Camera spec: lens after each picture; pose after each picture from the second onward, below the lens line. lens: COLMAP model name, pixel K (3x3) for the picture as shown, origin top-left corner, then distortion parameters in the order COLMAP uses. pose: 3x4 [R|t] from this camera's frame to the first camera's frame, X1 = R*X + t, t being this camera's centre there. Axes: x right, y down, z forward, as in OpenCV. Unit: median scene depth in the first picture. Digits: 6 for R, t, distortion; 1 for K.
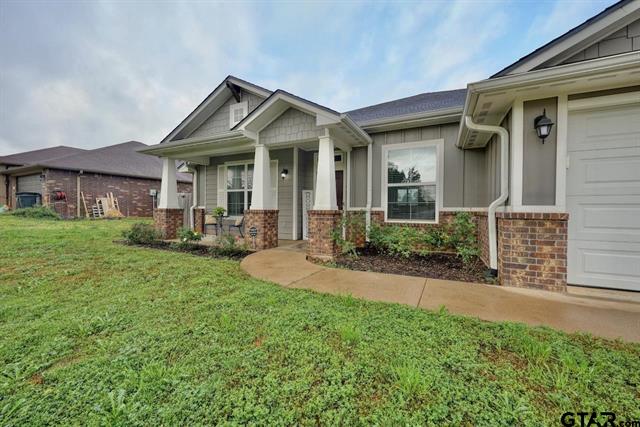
lens RADIAL K [[250.1, 0, 320.0], [0, 250.1, 213.5], [0, 0, 1]] dist [-0.002168, -0.000108]
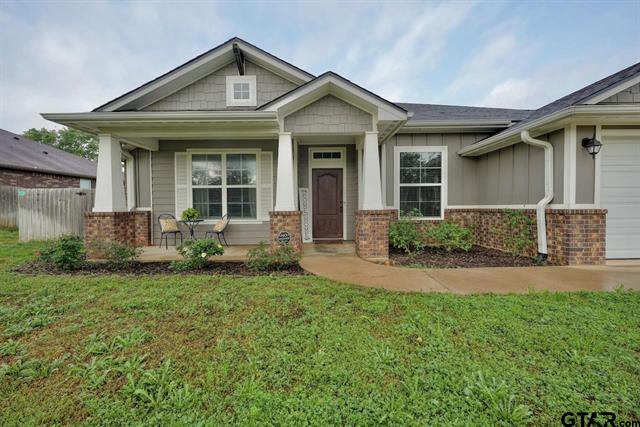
lens RADIAL K [[250.1, 0, 320.0], [0, 250.1, 213.5], [0, 0, 1]] dist [-0.002168, -0.000108]
pose [[0.898344, -0.026205, 0.438511, -0.513920], [0.022714, 0.999655, 0.013207, -0.014970], [-0.438705, -0.001904, 0.898629, 0.206380]]
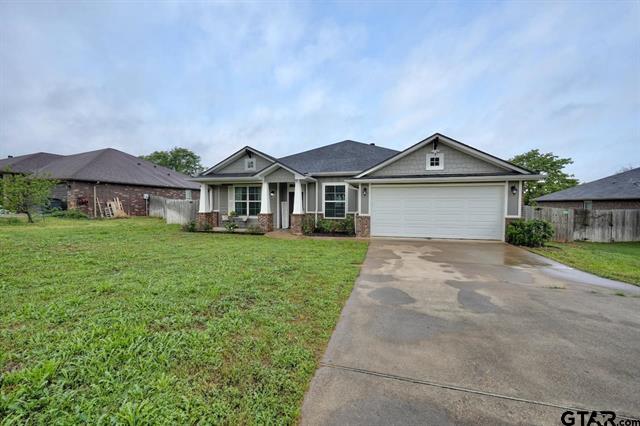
lens RADIAL K [[250.1, 0, 320.0], [0, 250.1, 213.0], [0, 0, 1]] dist [-0.002168, -0.000108]
pose [[0.977291, -0.010866, 0.211622, -0.237993], [0.006704, 0.999770, 0.020376, -0.059154], [-0.211795, -0.018495, 0.977139, -1.145902]]
